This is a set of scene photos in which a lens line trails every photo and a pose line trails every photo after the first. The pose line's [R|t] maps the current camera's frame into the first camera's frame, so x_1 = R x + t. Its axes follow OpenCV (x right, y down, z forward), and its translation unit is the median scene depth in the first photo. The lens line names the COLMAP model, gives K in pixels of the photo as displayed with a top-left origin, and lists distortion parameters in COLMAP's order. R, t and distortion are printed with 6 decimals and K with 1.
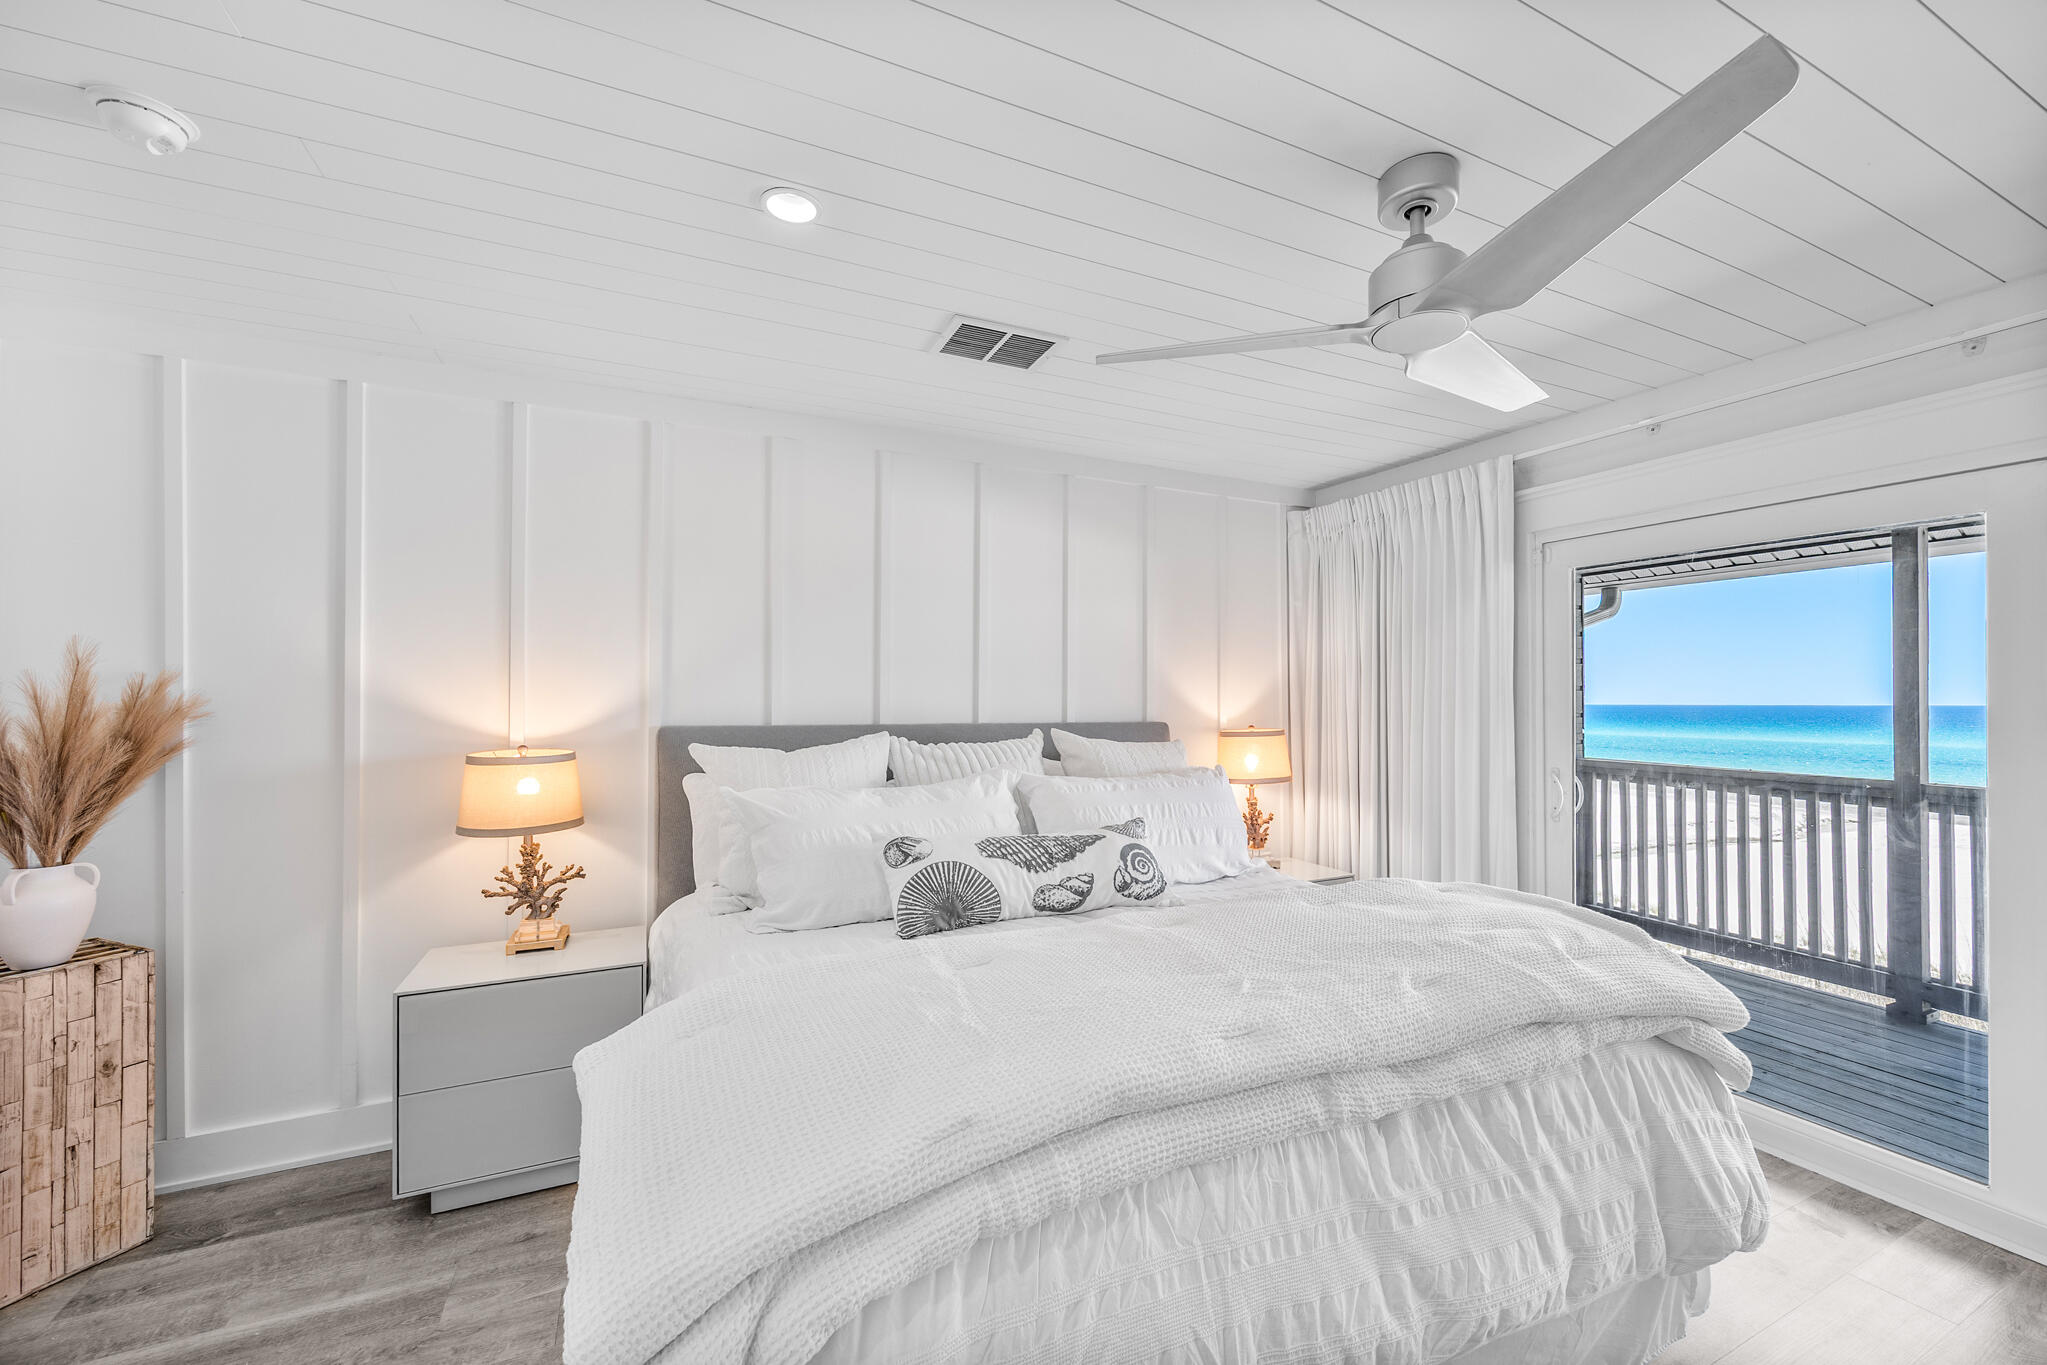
lens RADIAL K [[796.8, 0, 1042.2], [0, 796.8, 685.6], [0, 0, 1]] dist [0.000243, -0.000722]
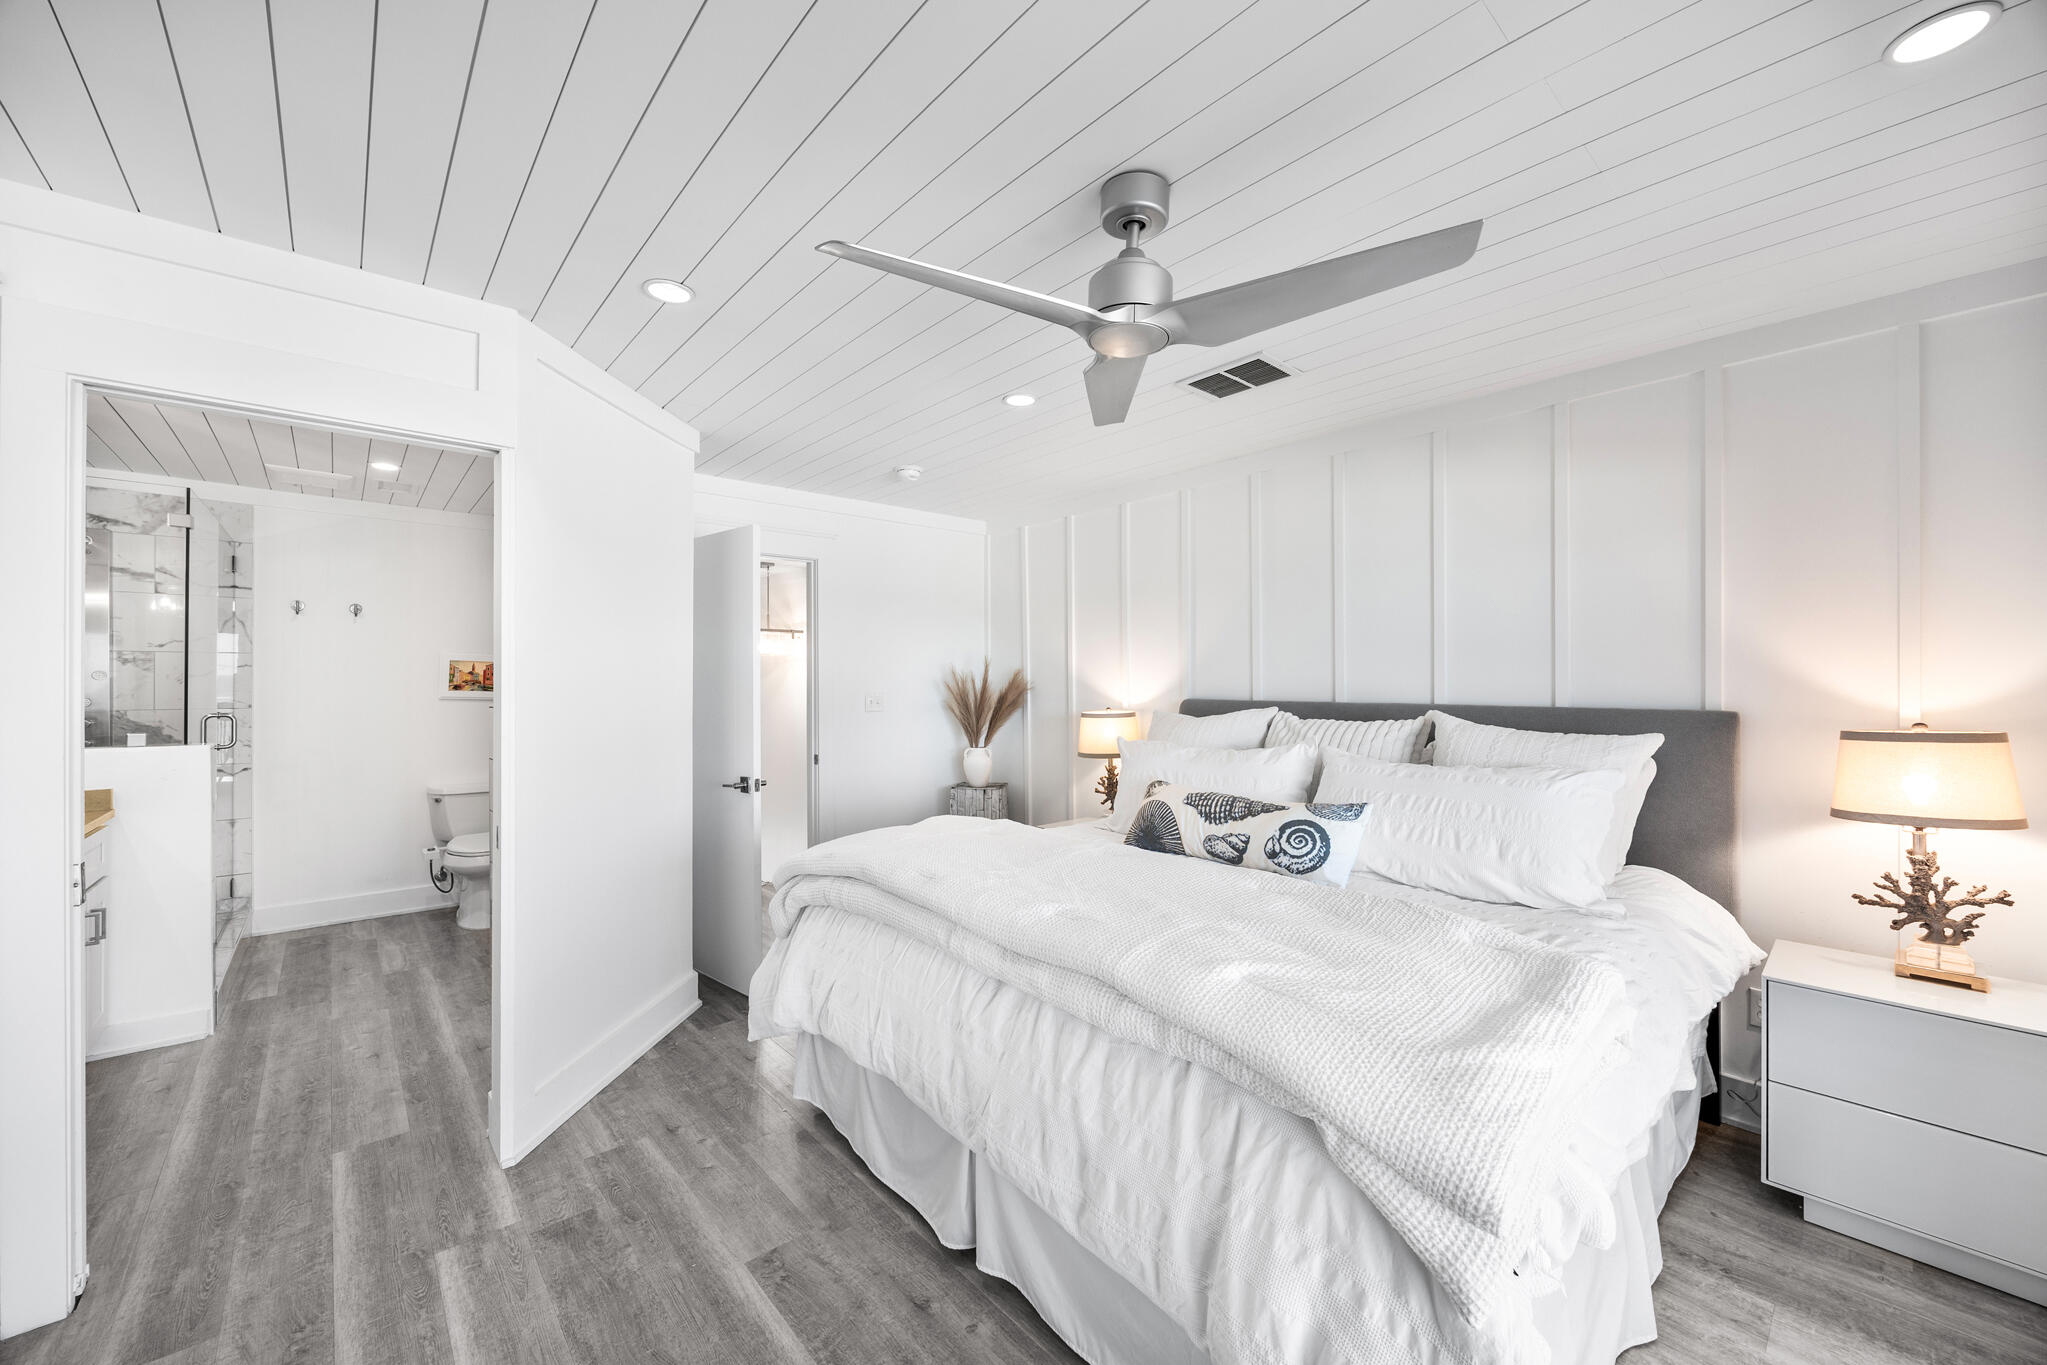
lens RADIAL K [[796.8, 0, 1038.4], [0, 796.8, 680.7], [0, 0, 1]] dist [0.000243, -0.000722]
pose [[0.283645, -0.003053, -0.958924, 0.990478], [0.019632, 0.999804, 0.002623, 0.009695], [0.958728, -0.019570, 0.283649, 0.381166]]
